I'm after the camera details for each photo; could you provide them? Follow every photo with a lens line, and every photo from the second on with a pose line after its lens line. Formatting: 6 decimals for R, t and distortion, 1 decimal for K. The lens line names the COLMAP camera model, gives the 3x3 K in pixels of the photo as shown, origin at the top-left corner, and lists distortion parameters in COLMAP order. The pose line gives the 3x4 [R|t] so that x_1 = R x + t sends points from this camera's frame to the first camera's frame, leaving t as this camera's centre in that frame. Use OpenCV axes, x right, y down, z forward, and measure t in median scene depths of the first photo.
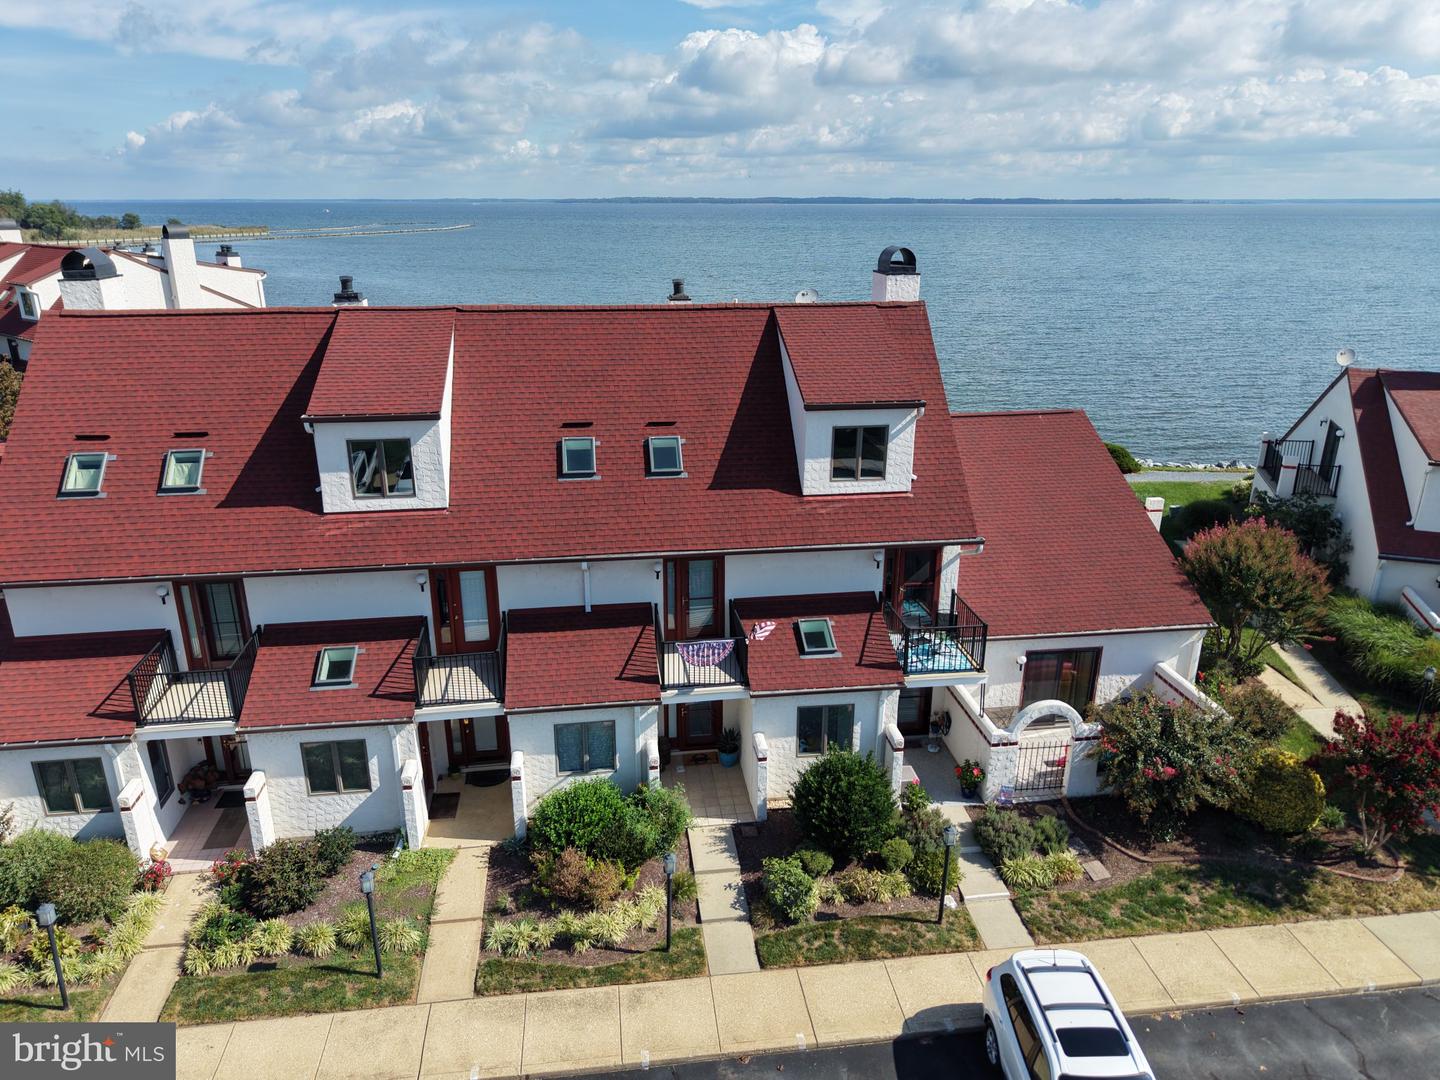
lens RADIAL K [[962.9, 0, 726.3], [0, 962.9, 541.3], [0, 0, 1]] dist [0.011464, -0.008233]
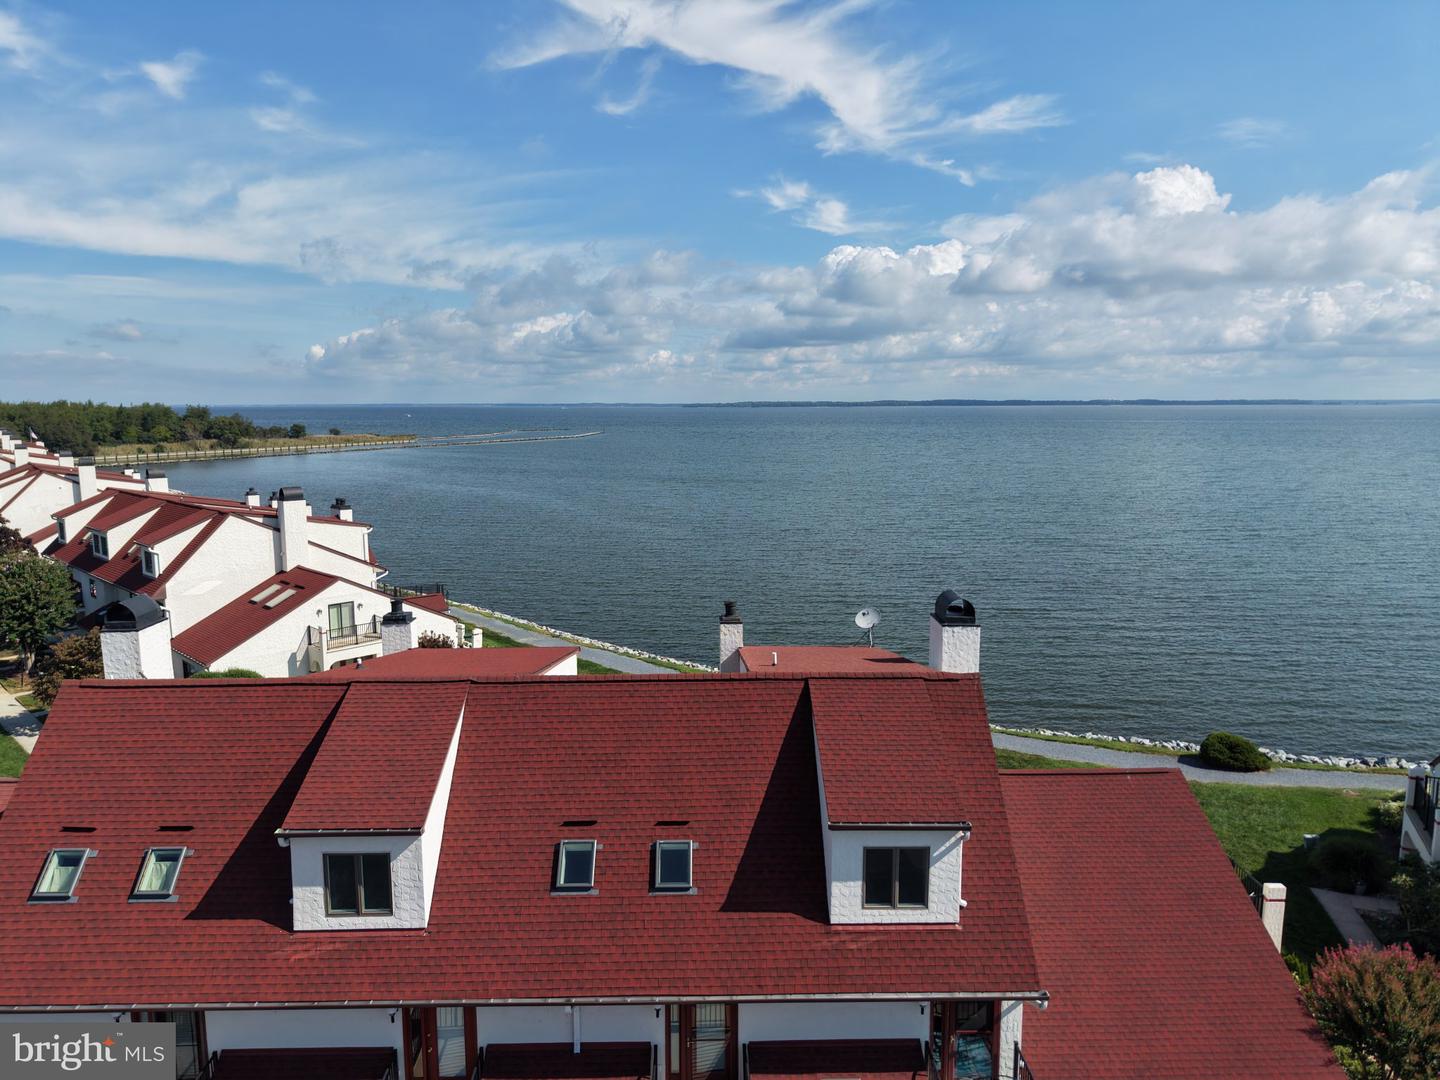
lens RADIAL K [[972.3, 0, 730.4], [0, 972.3, 540.0], [0, 0, 1]] dist [-0.000368, -0.003423]
pose [[0.992812, 0.012638, -0.119019, 0.096221], [-0.035820, 0.980206, -0.194715, -0.226246], [0.114202, 0.197579, 0.973612, 0.081752]]
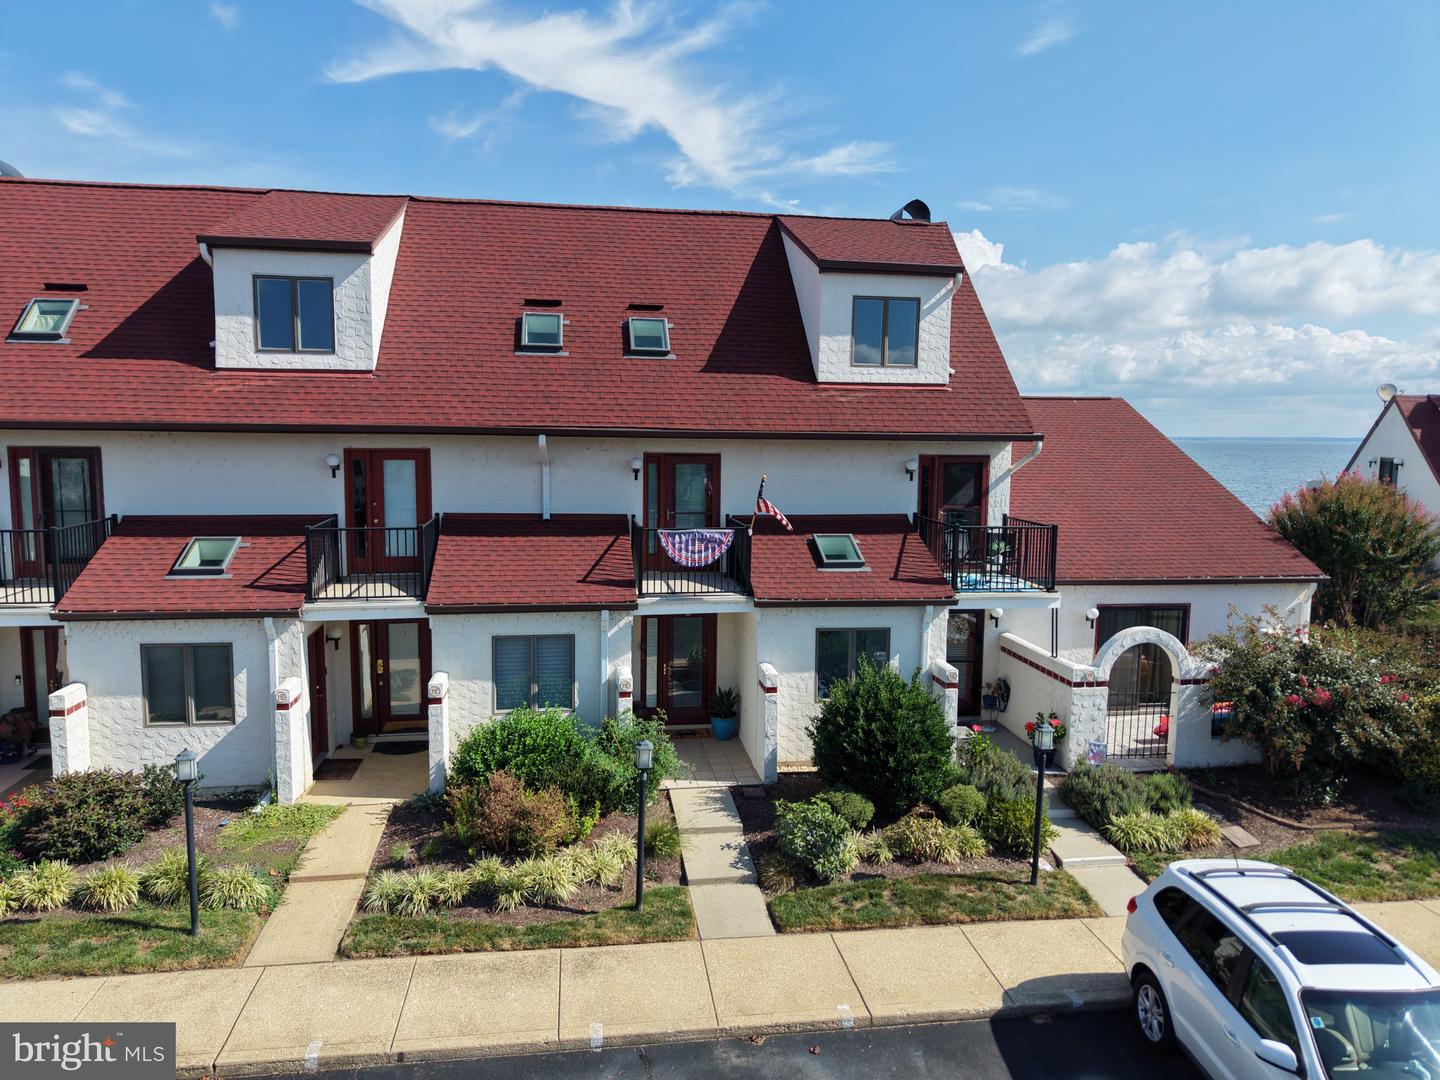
lens RADIAL K [[956.6, 0, 723.0], [0, 956.6, 549.0], [0, 0, 1]] dist [0.004449, -0.000004]
pose [[0.999863, 0.008035, 0.014481, -0.011461], [-0.004703, 0.976176, -0.216929, 0.283226], [-0.015879, 0.216831, 0.976080, 0.259029]]
